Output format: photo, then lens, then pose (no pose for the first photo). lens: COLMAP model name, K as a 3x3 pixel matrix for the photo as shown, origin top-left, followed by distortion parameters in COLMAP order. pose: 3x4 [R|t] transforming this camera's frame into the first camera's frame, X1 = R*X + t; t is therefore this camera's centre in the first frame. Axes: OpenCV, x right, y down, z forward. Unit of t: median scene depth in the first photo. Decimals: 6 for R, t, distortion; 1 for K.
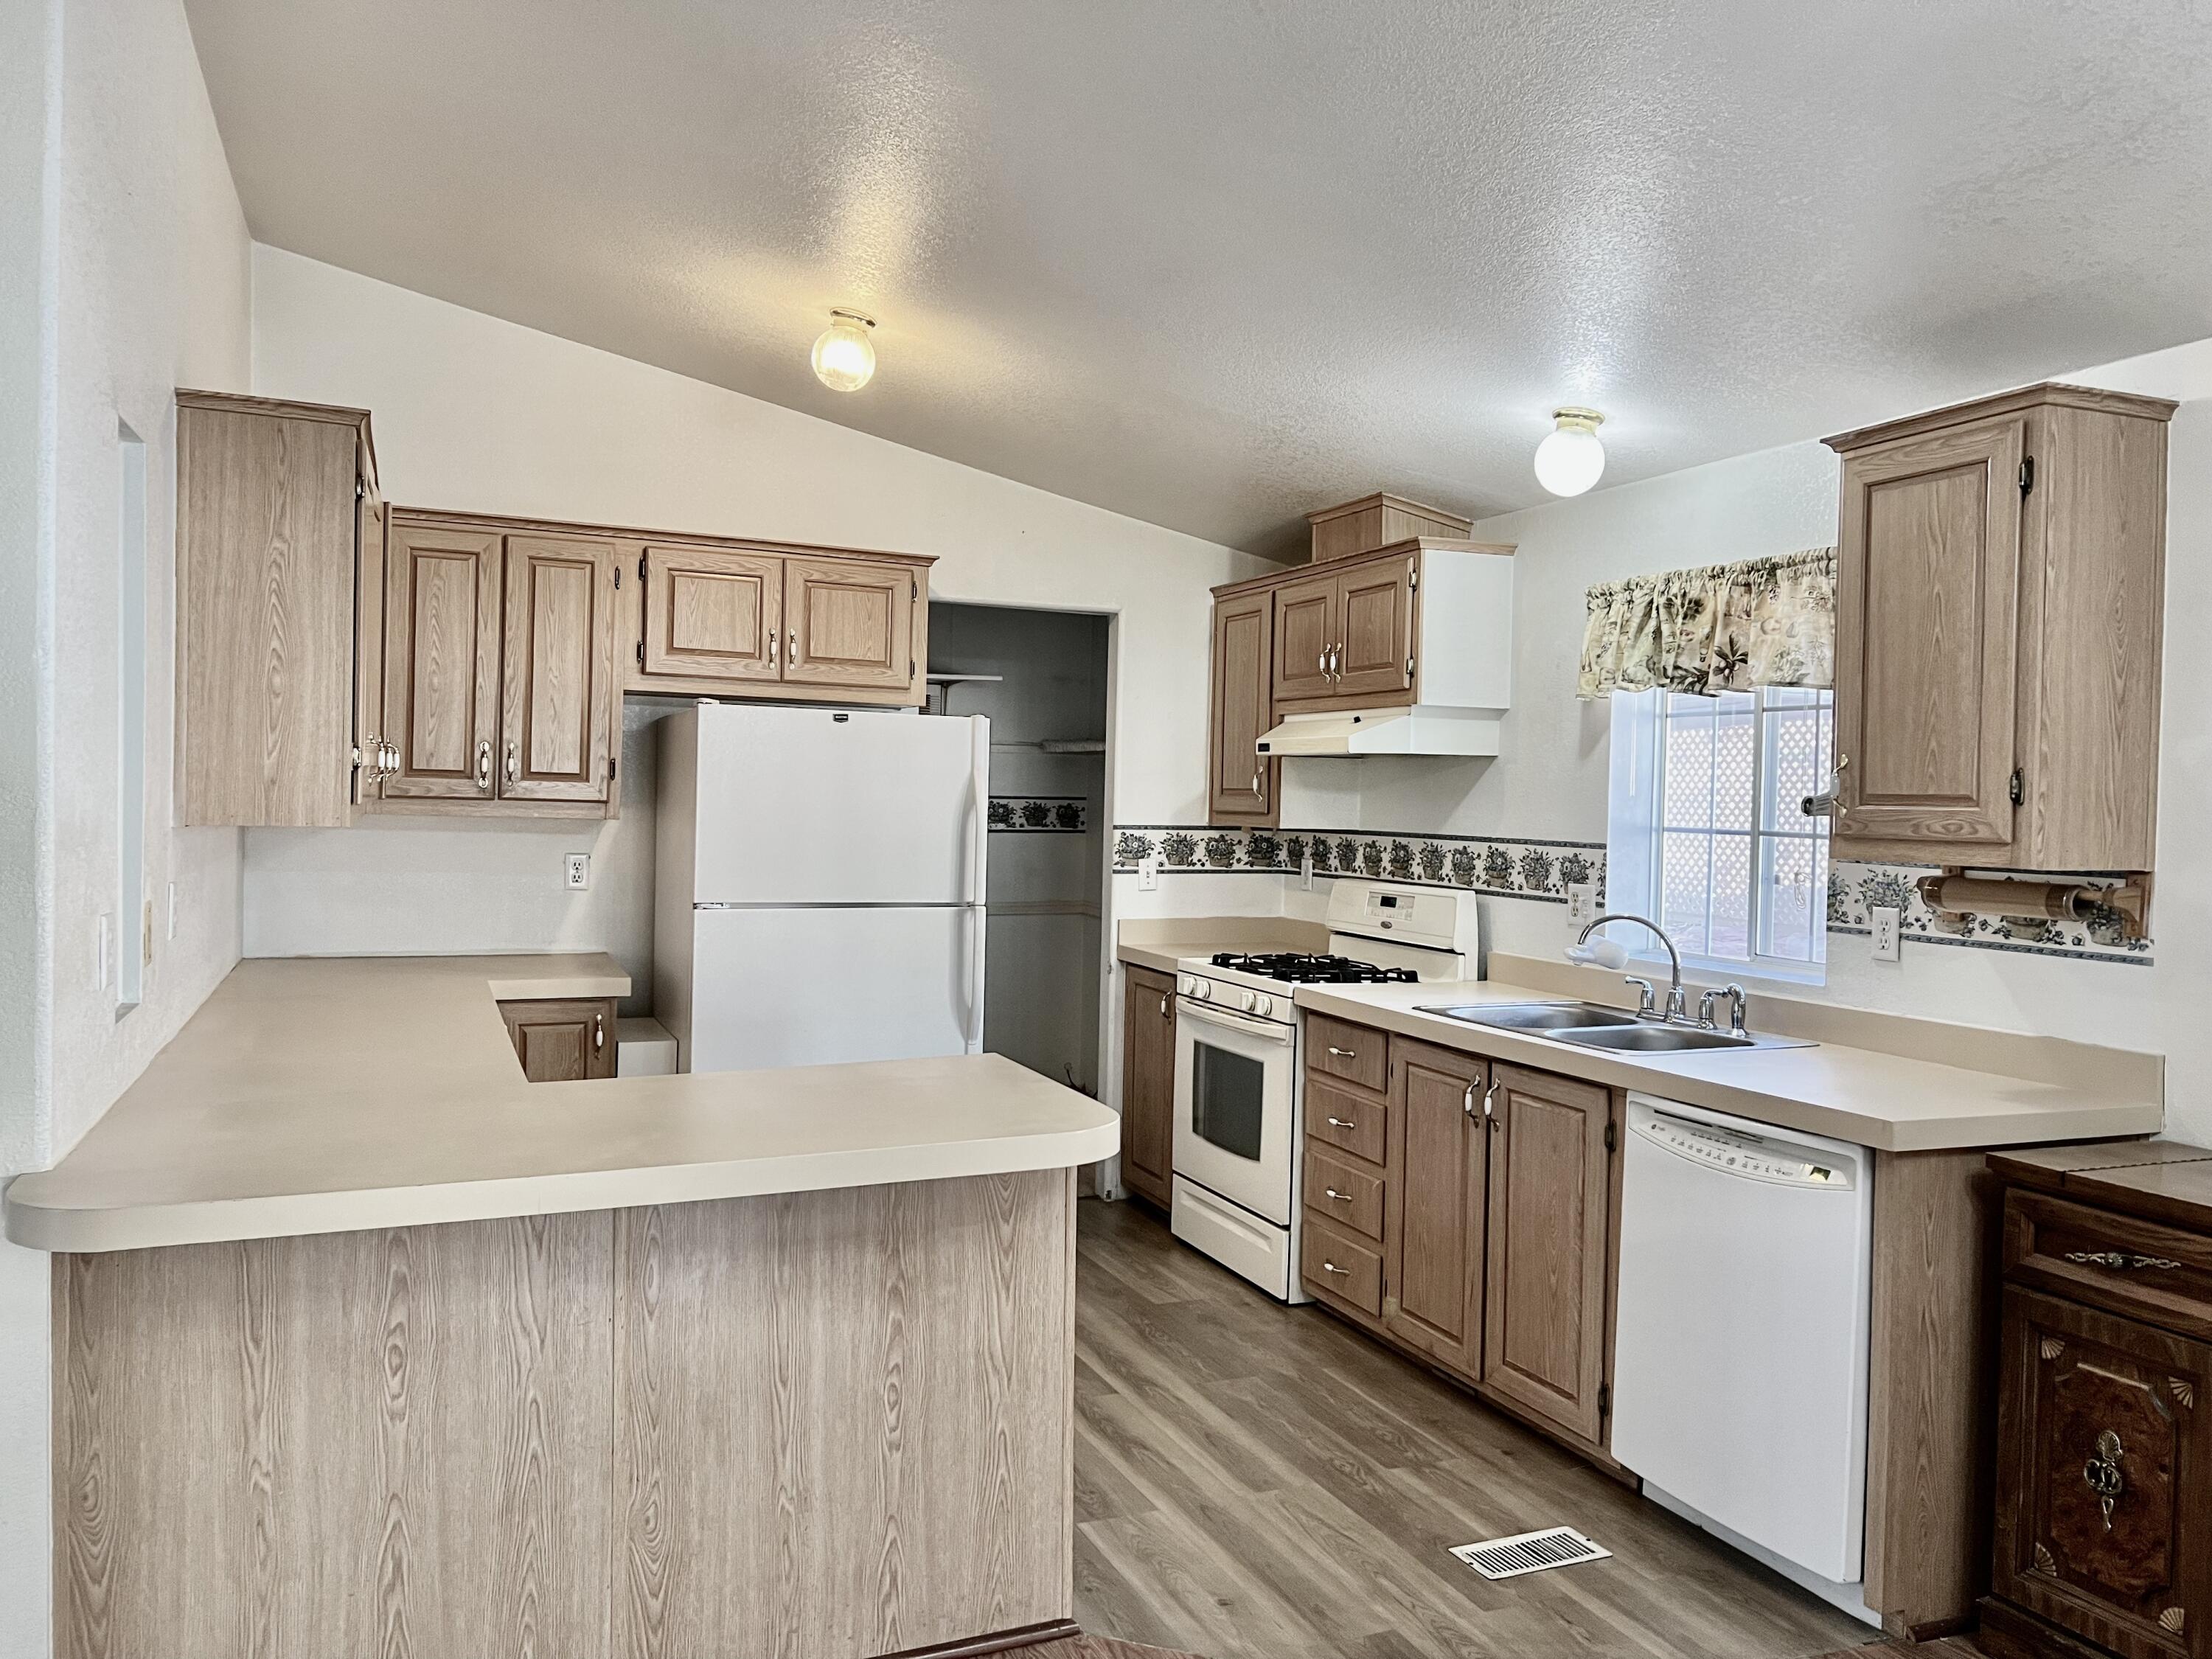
lens RADIAL K [[1637.3, 0, 1106.0], [0, 1637.3, 829.5], [0, 0, 1]] dist [0.077139, -0.086978]
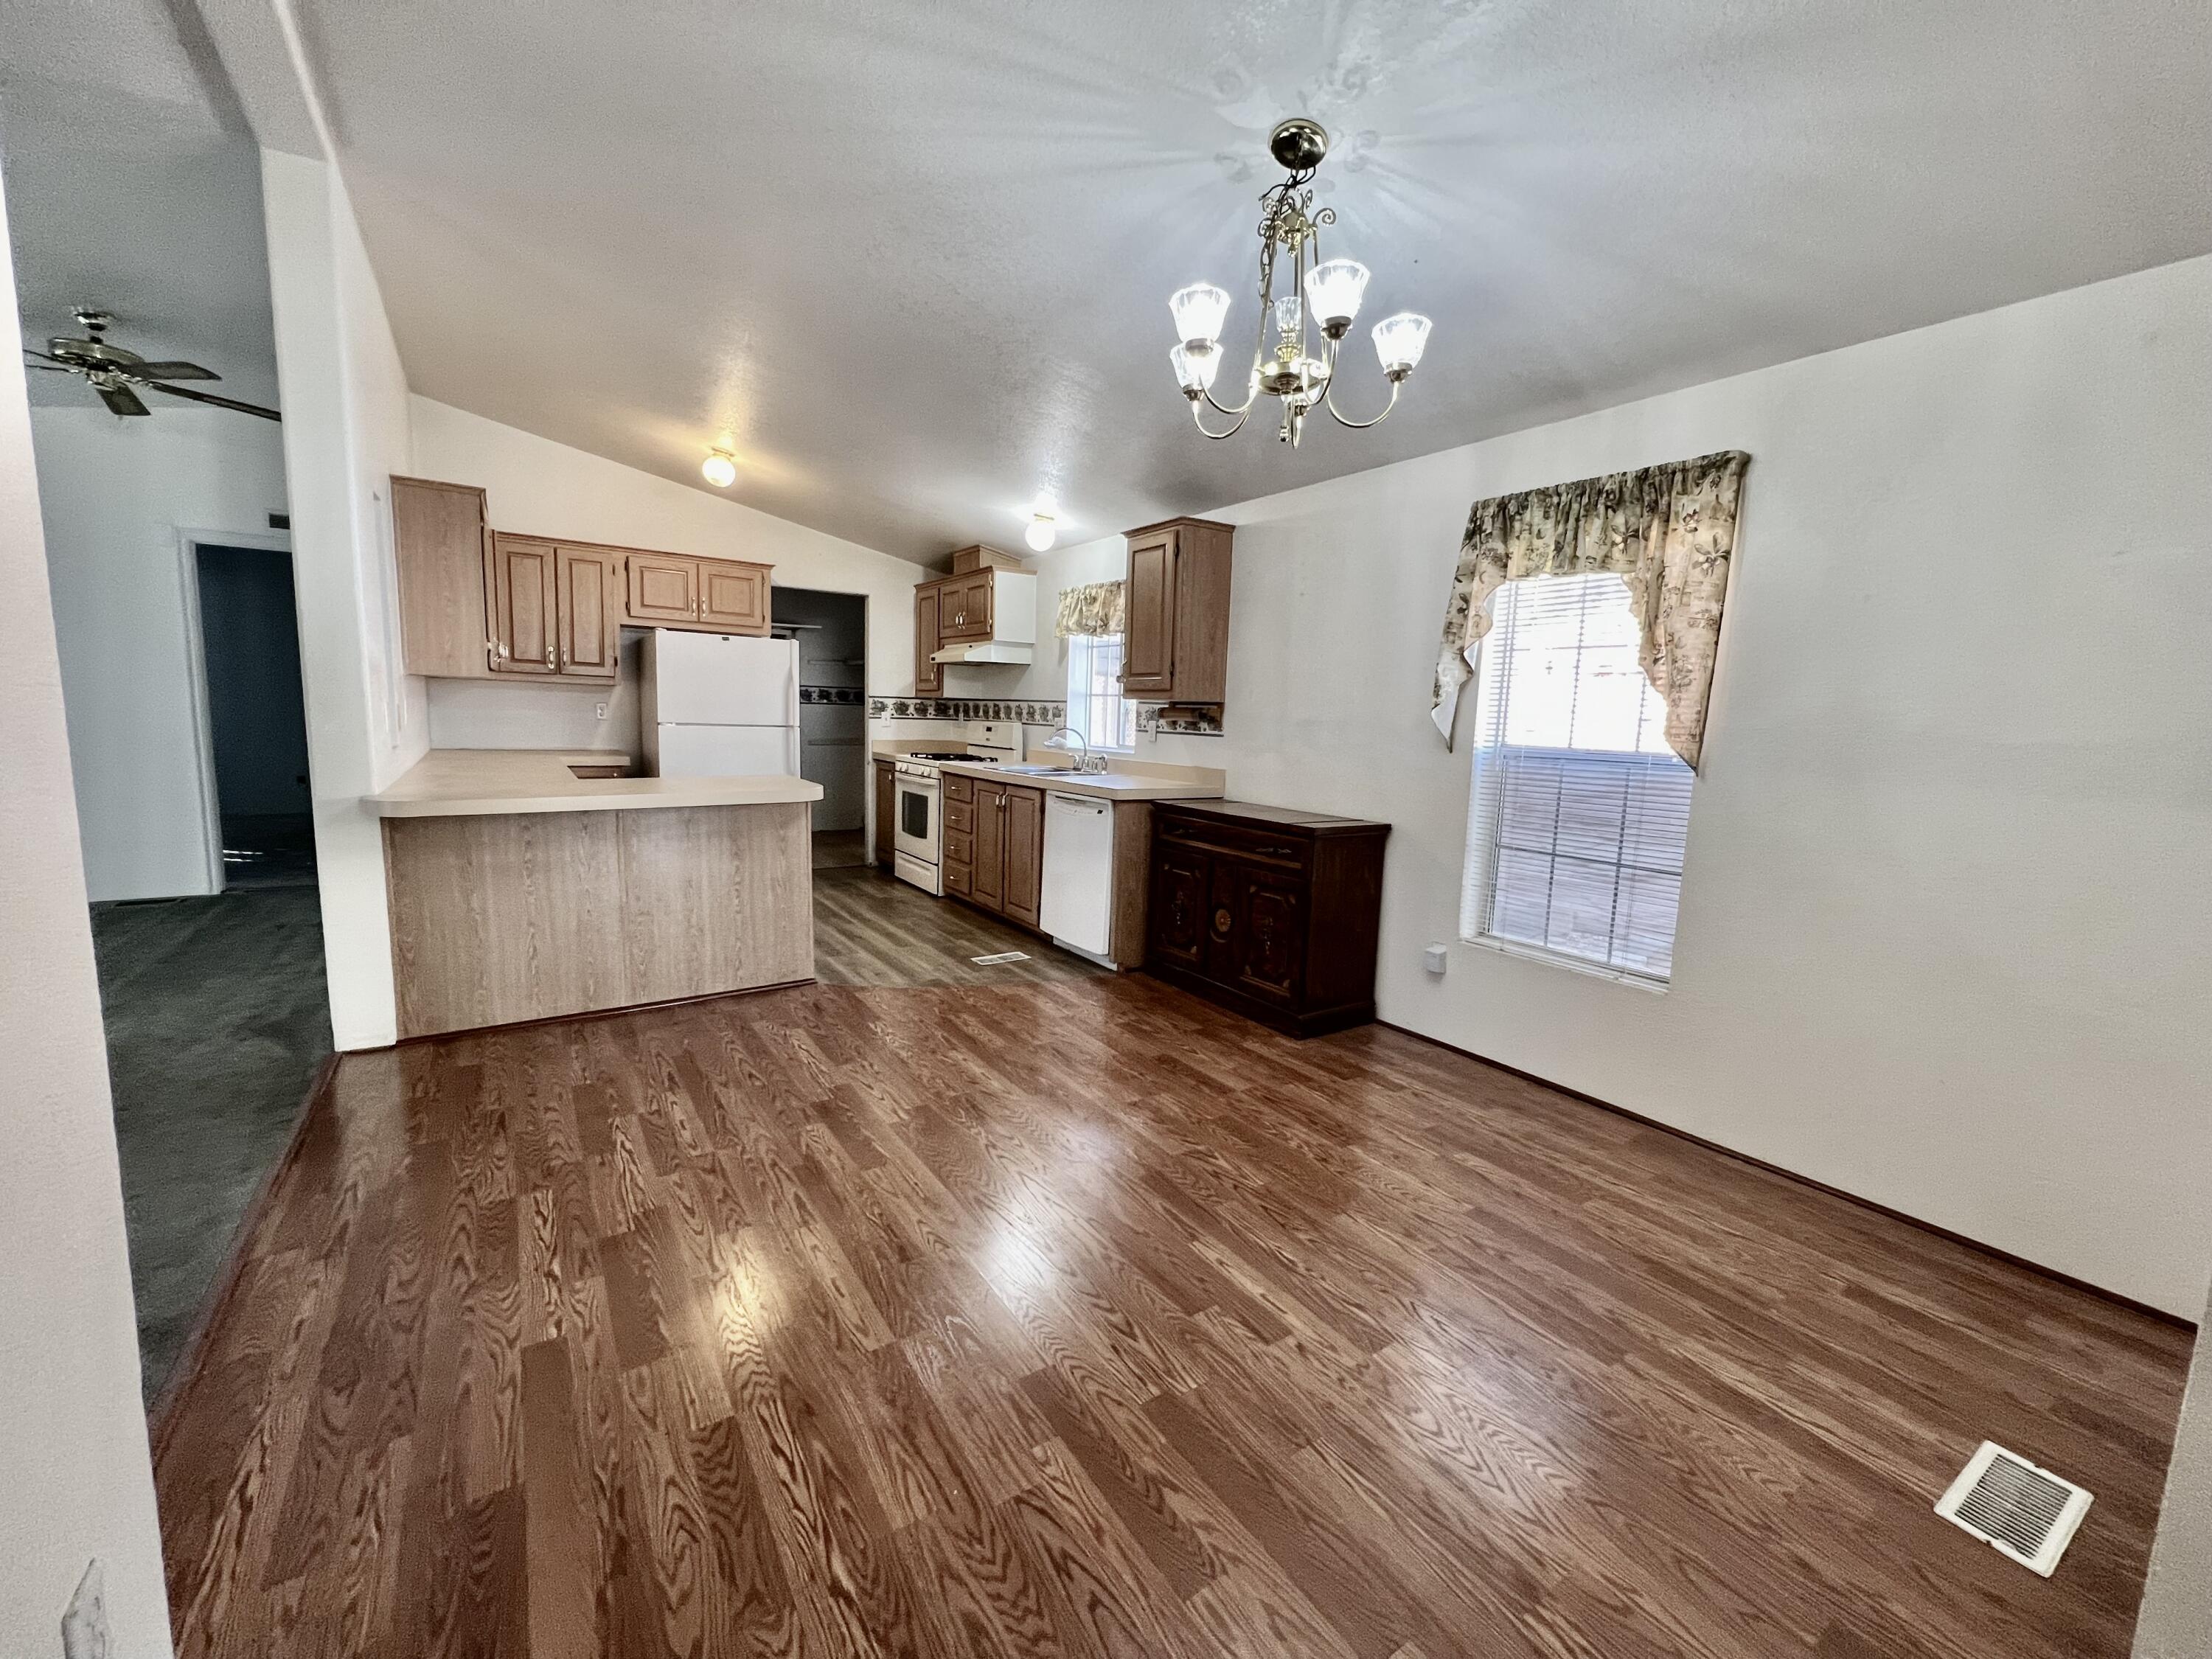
lens RADIAL K [[897.7, 0, 1106.0], [0, 897.7, 829.5], [0, 0, 1]] dist [0.000022, -0.000042]
pose [[0.982279, -0.014178, 0.186887, 0.115566], [-0.006876, 0.993737, 0.111528, 0.050619], [-0.187297, -0.110837, 0.976030, -0.309974]]
